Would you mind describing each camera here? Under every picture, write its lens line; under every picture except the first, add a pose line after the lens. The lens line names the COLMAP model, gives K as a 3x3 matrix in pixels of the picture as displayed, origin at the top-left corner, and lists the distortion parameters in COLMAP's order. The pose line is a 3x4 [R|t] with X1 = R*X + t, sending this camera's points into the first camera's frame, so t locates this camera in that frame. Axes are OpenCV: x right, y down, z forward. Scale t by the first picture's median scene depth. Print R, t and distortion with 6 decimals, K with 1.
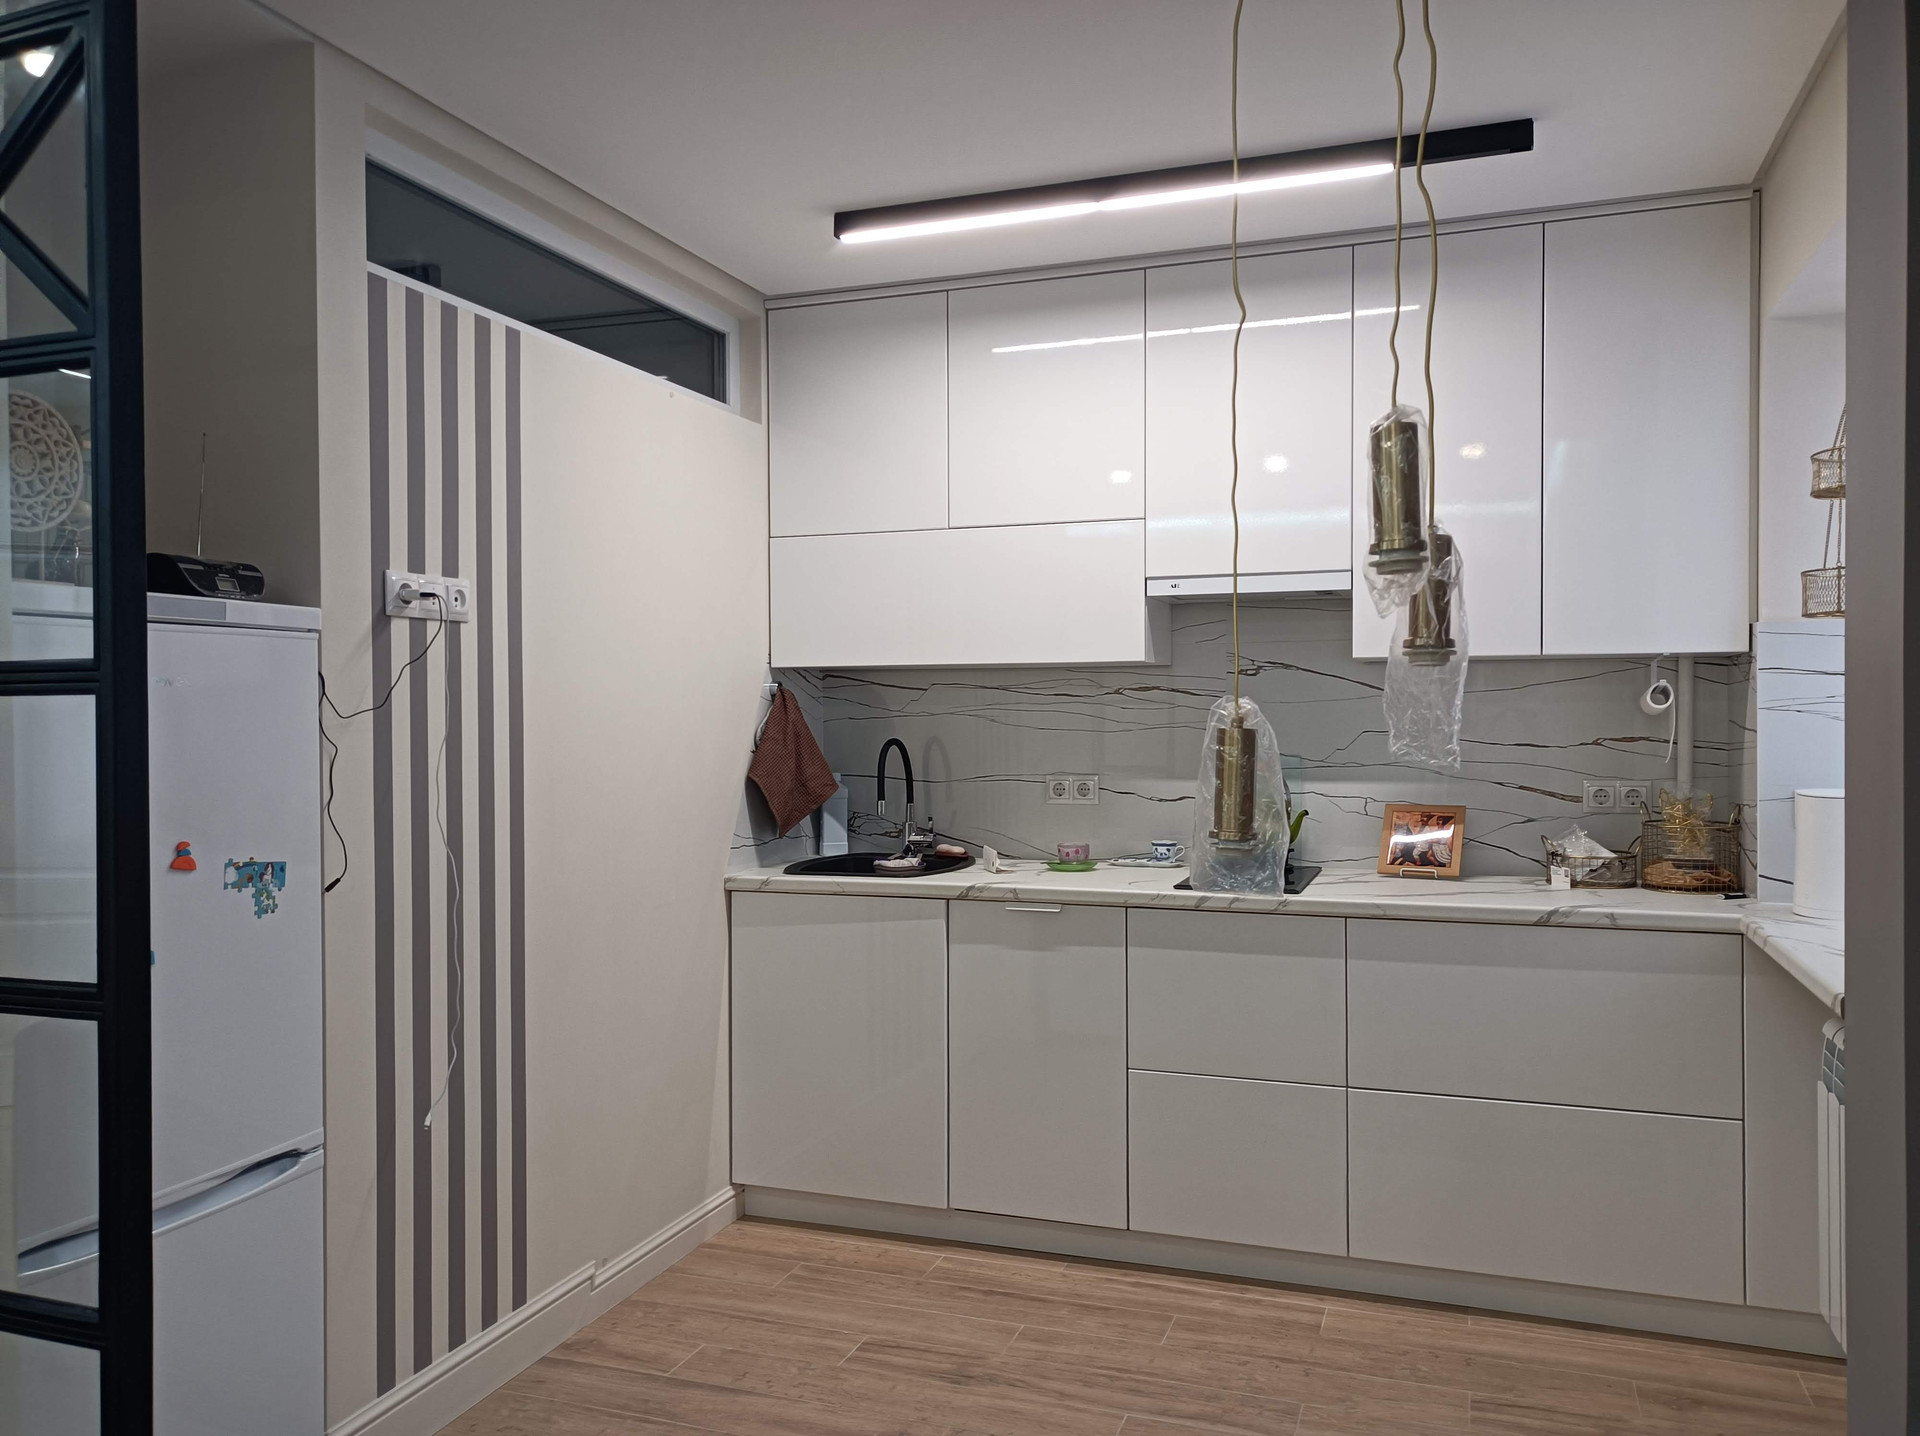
lens RADIAL K [[1430.0, 0, 967.1], [0, 1430.0, 716.3], [0, 0, 1]] dist [0.039706, -0.029891]
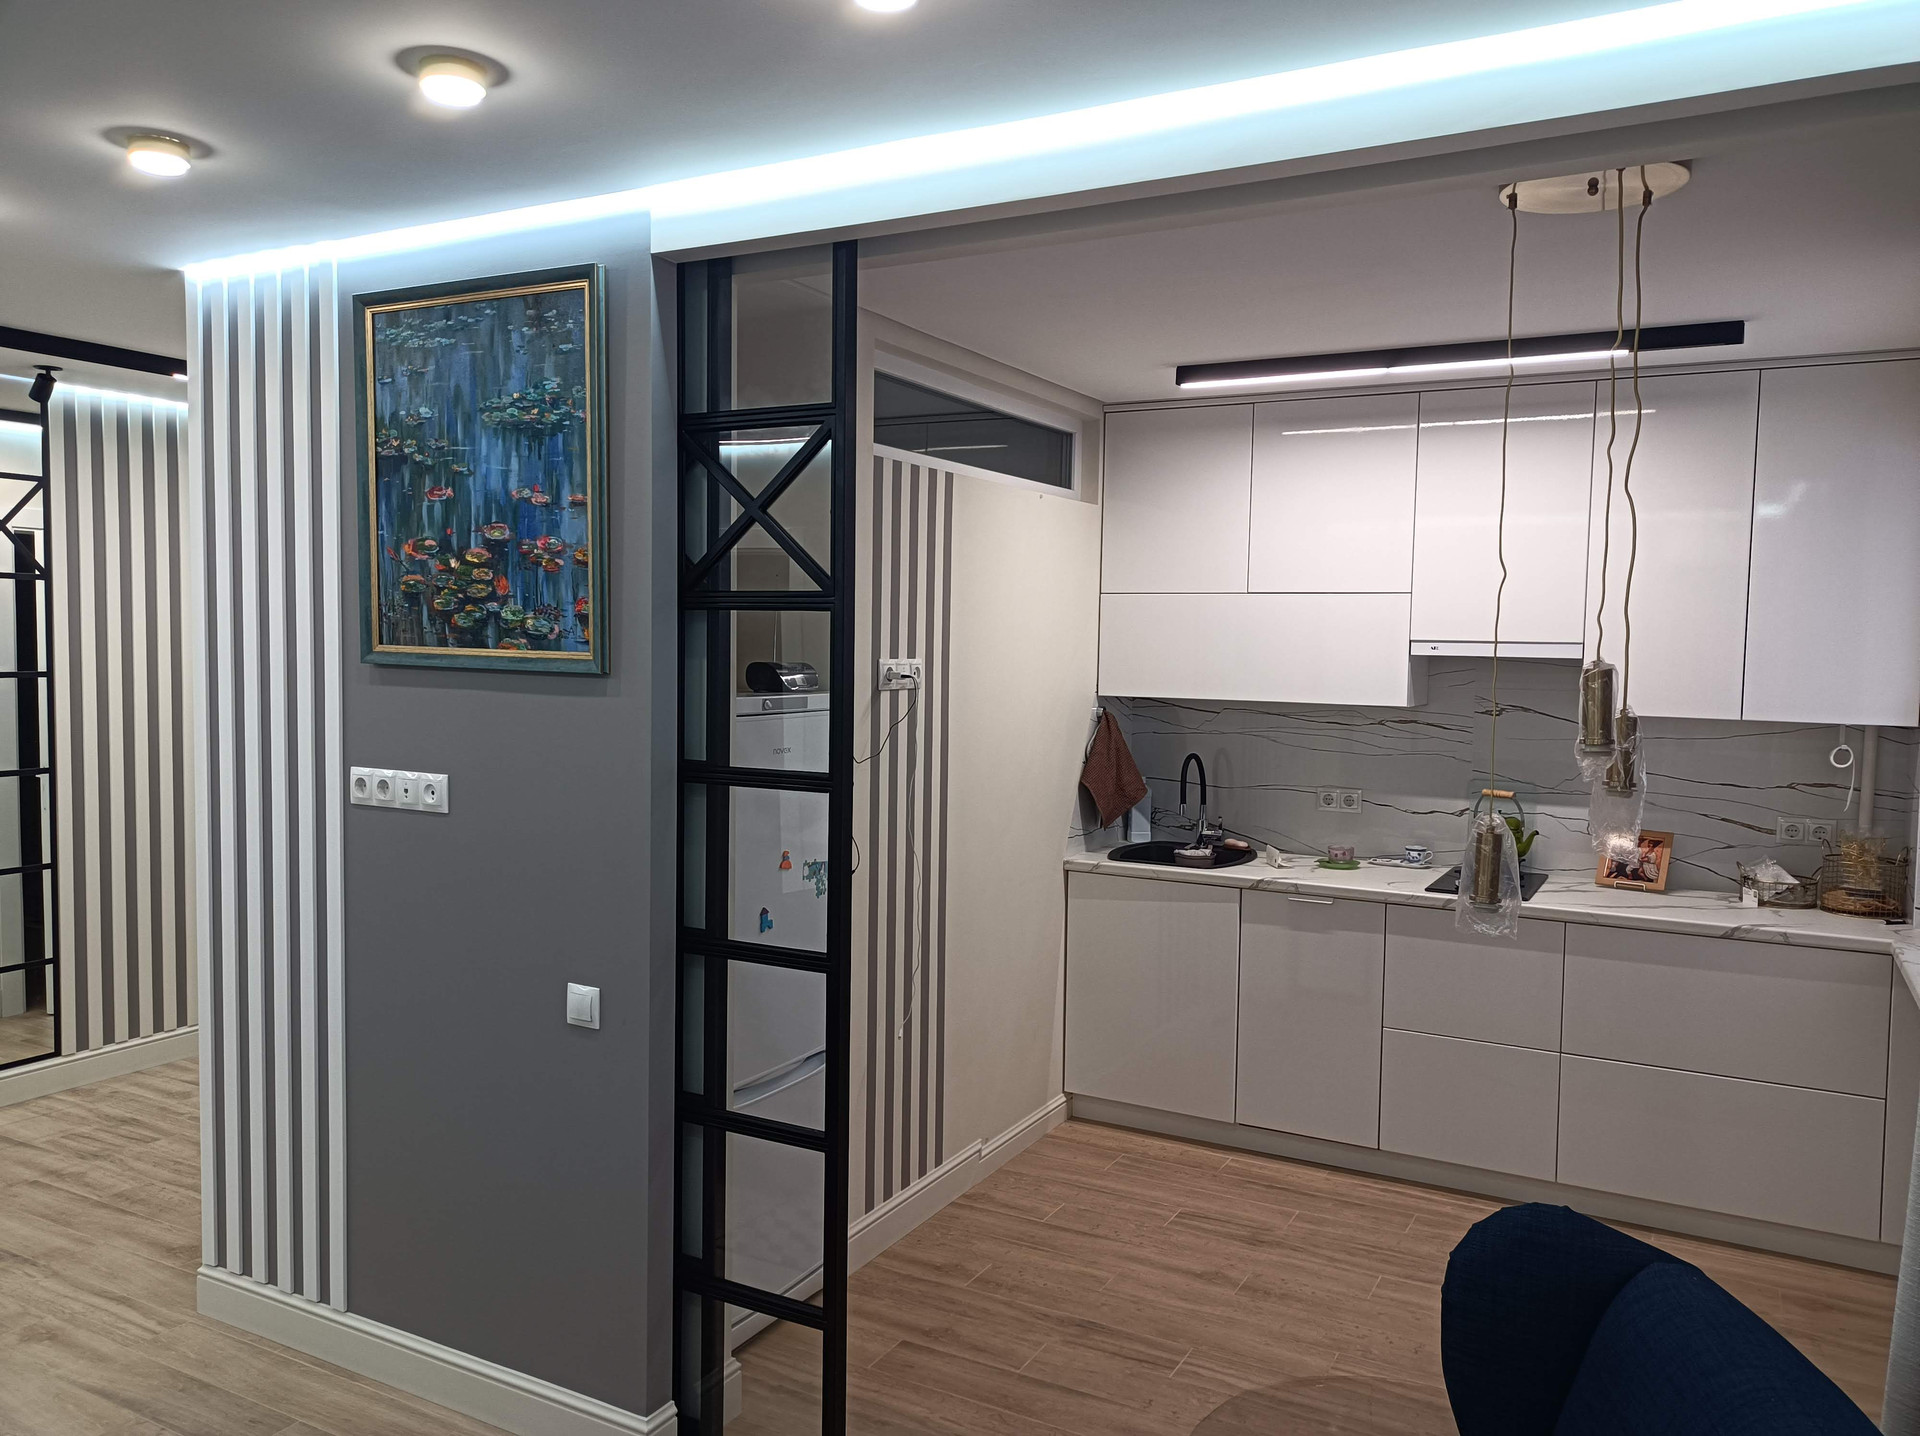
lens RADIAL K [[1430.0, 0, 962.9], [0, 1430.0, 716.8], [0, 0, 1]] dist [0.039706, -0.029891]
pose [[0.988096, 0.030397, -0.150804, -0.078730], [-0.022809, 0.998397, 0.051794, -0.096512], [0.152136, -0.047738, 0.987206, -0.338860]]
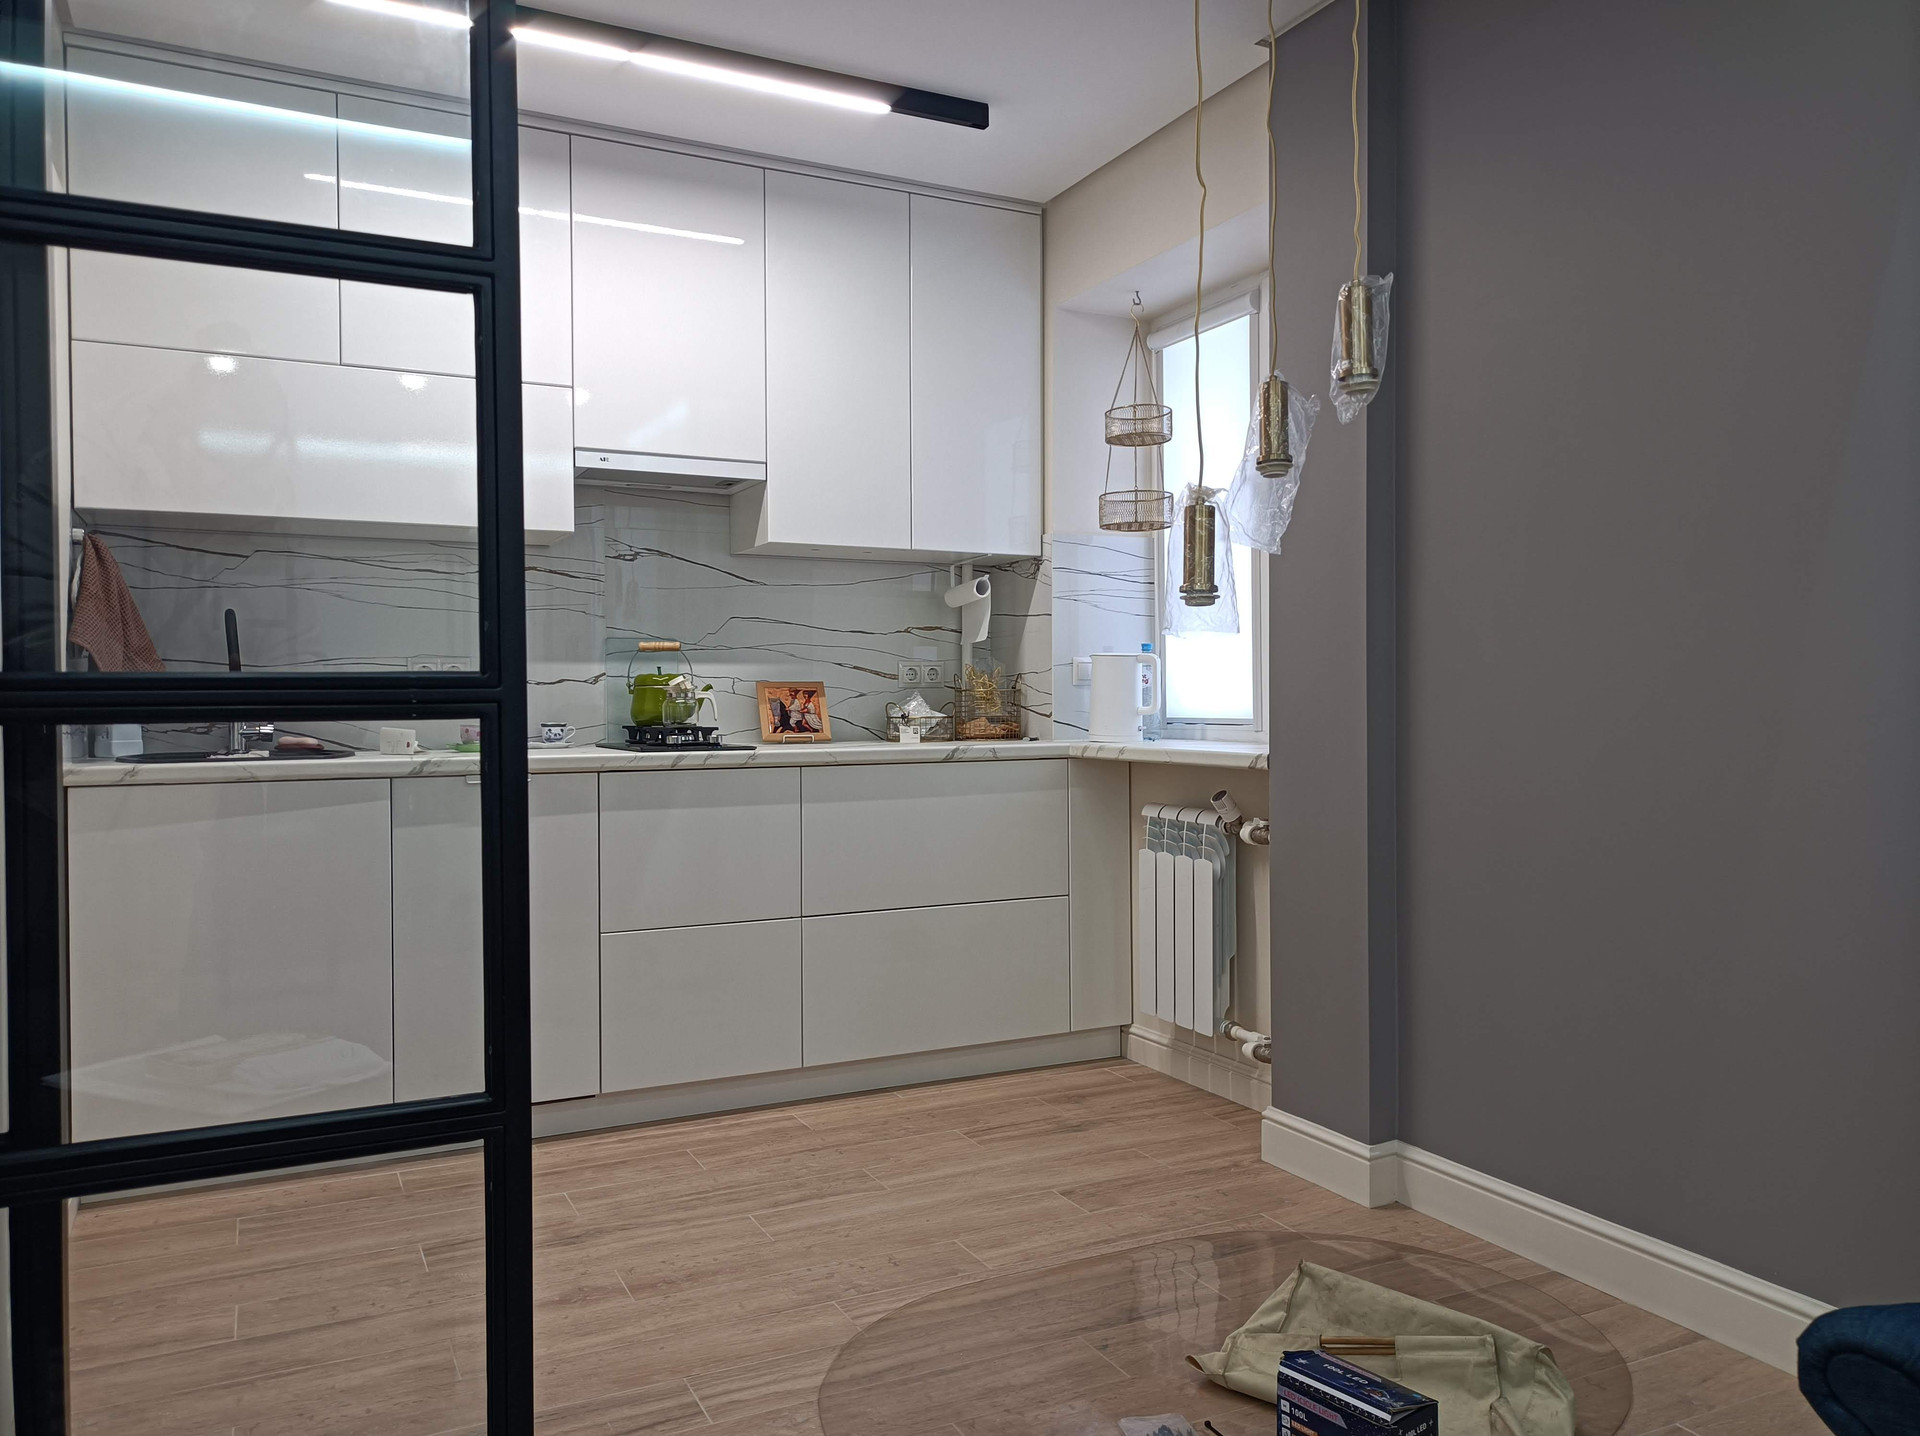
lens RADIAL K [[1430.0, 0, 975.3], [0, 1430.0, 722.2], [0, 0, 1]] dist [0.039706, -0.029891]
pose [[0.688478, -0.009843, 0.725190, -0.452870], [0.005115, 0.999949, 0.008717, 0.095410], [-0.725239, -0.002292, 0.688493, 0.128060]]
